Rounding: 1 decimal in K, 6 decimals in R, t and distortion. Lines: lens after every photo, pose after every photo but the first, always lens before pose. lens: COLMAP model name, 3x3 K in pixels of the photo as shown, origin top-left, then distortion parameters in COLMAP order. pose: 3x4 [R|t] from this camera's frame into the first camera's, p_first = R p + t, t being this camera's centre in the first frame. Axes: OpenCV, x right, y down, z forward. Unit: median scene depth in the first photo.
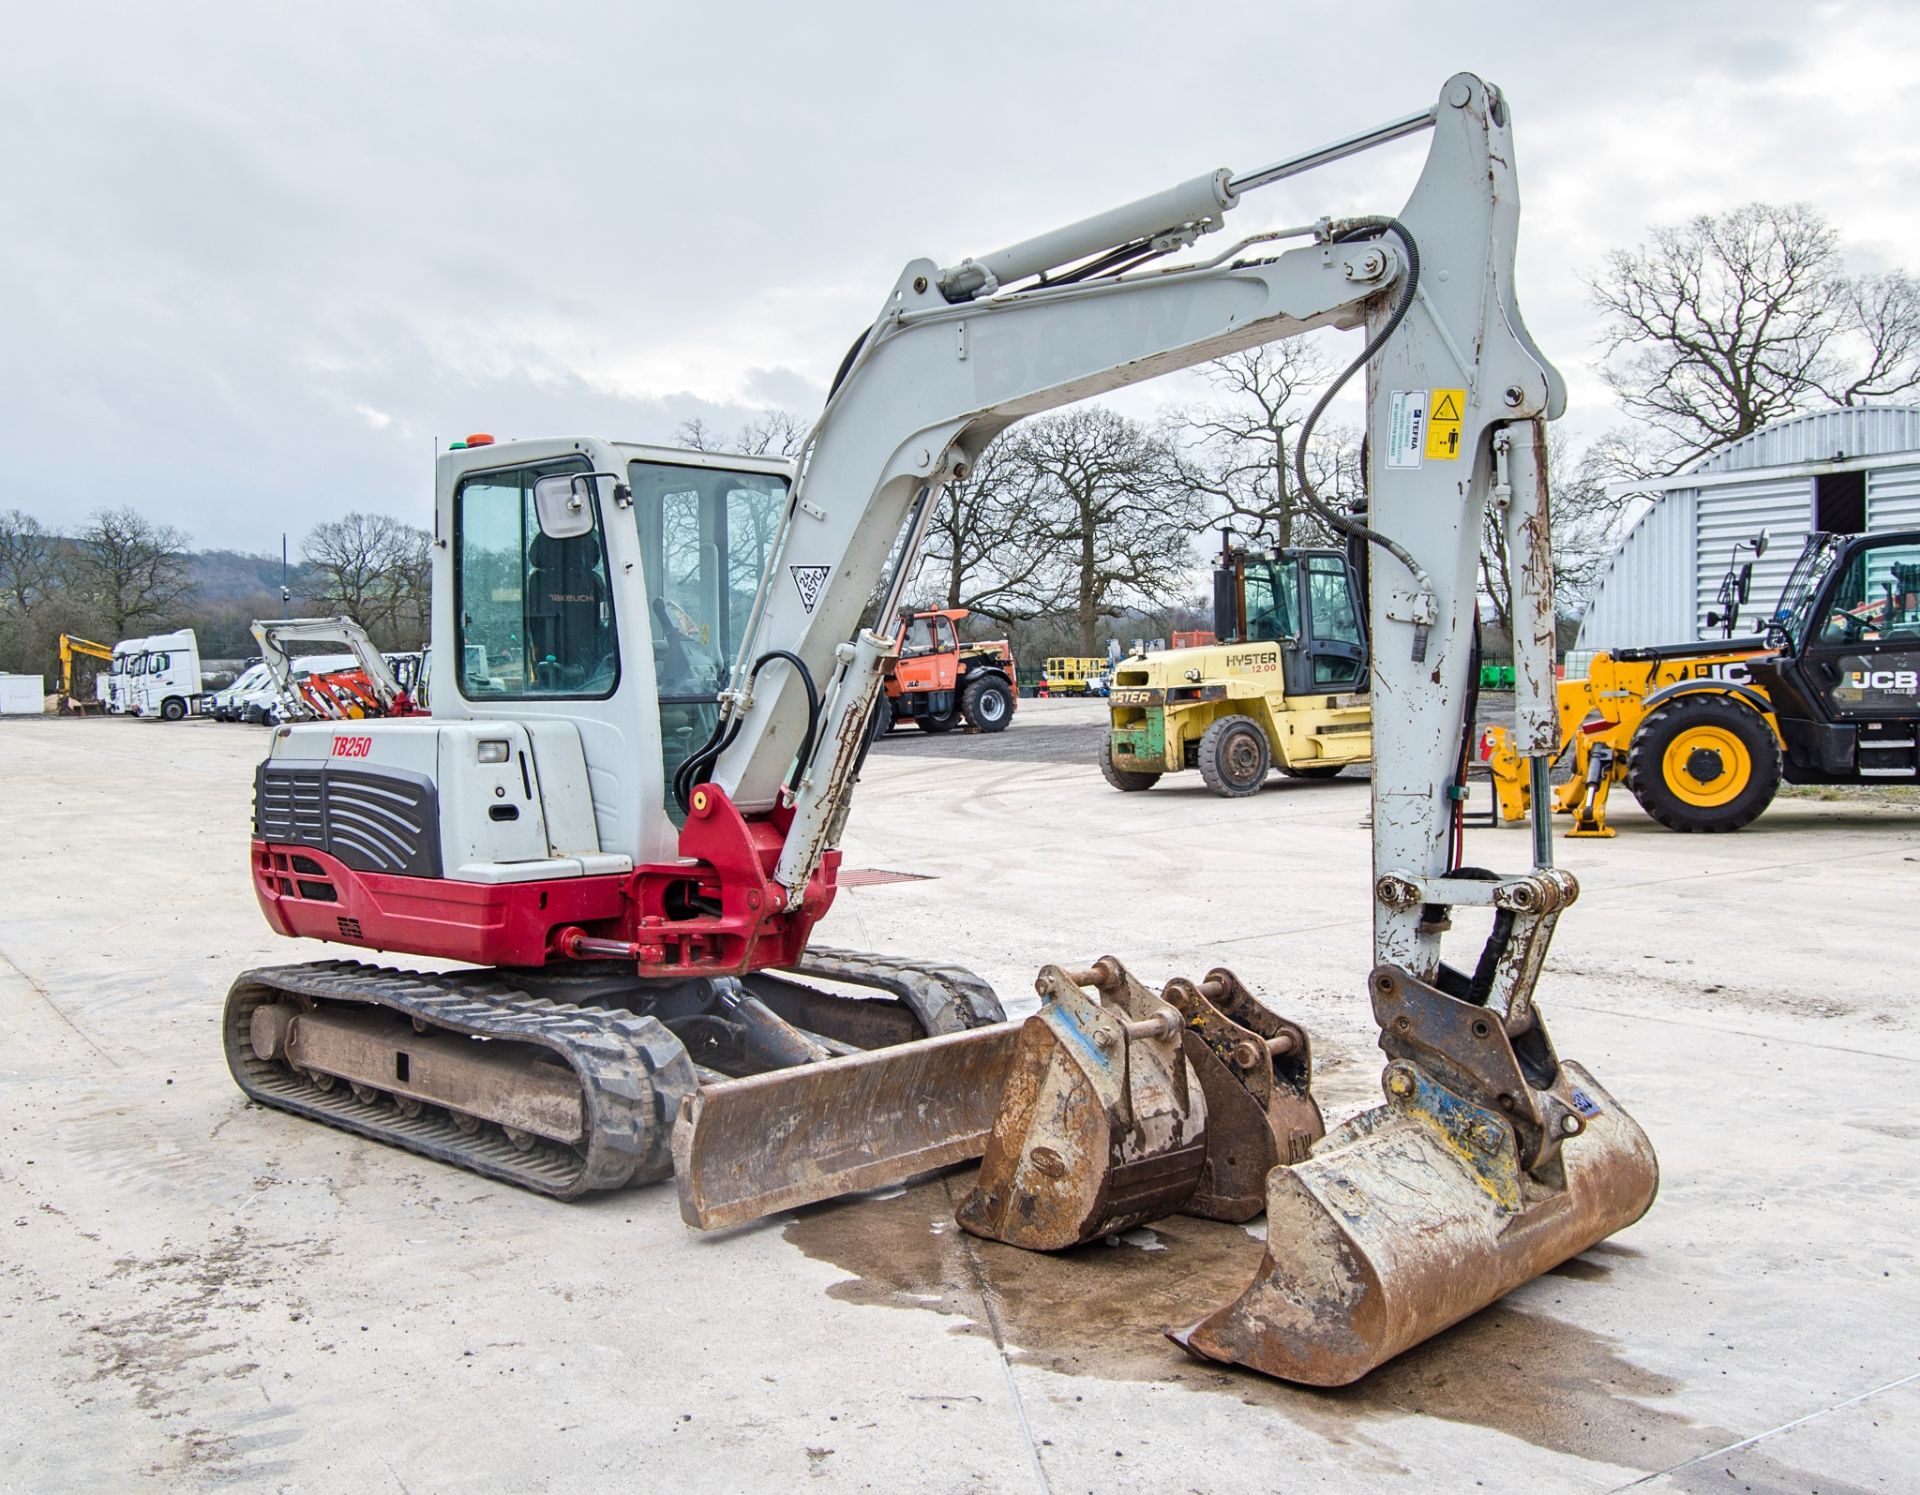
lens RADIAL K [[1889.7, 0, 875.7], [0, 1889.7, 725.2], [0, 0, 1]] dist [-0.002563, -0.012371]
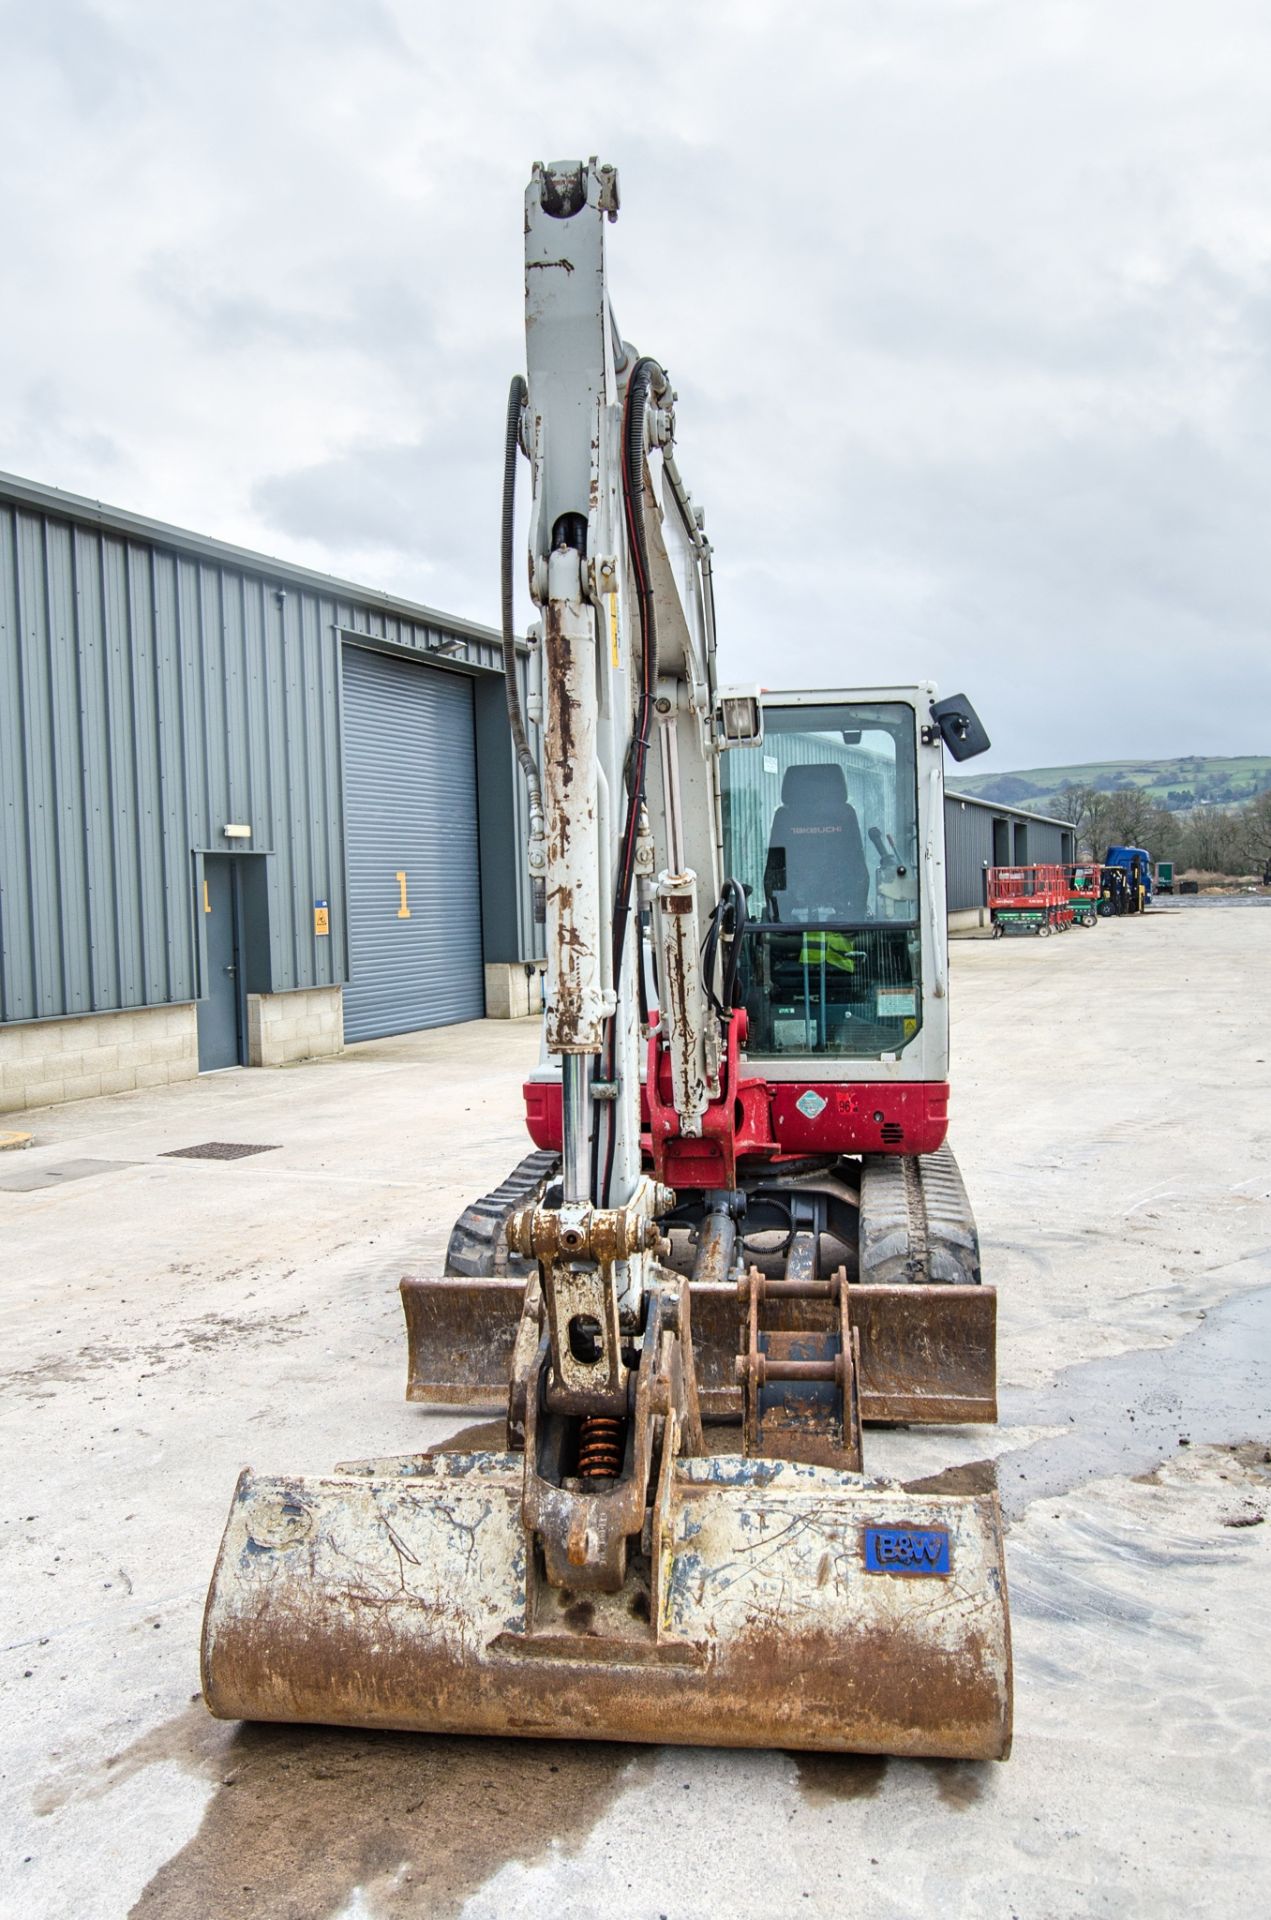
lens RADIAL K [[1528.1, 0, 589.5], [0, 1528.1, 964.9], [0, 0, 1]] dist [-0.009729, 0.008352]
pose [[0.577695, 0.036241, -0.815448, 0.635522], [-0.004882, 0.999149, 0.040946, -0.032269], [0.816238, -0.019673, 0.577380, 0.489831]]
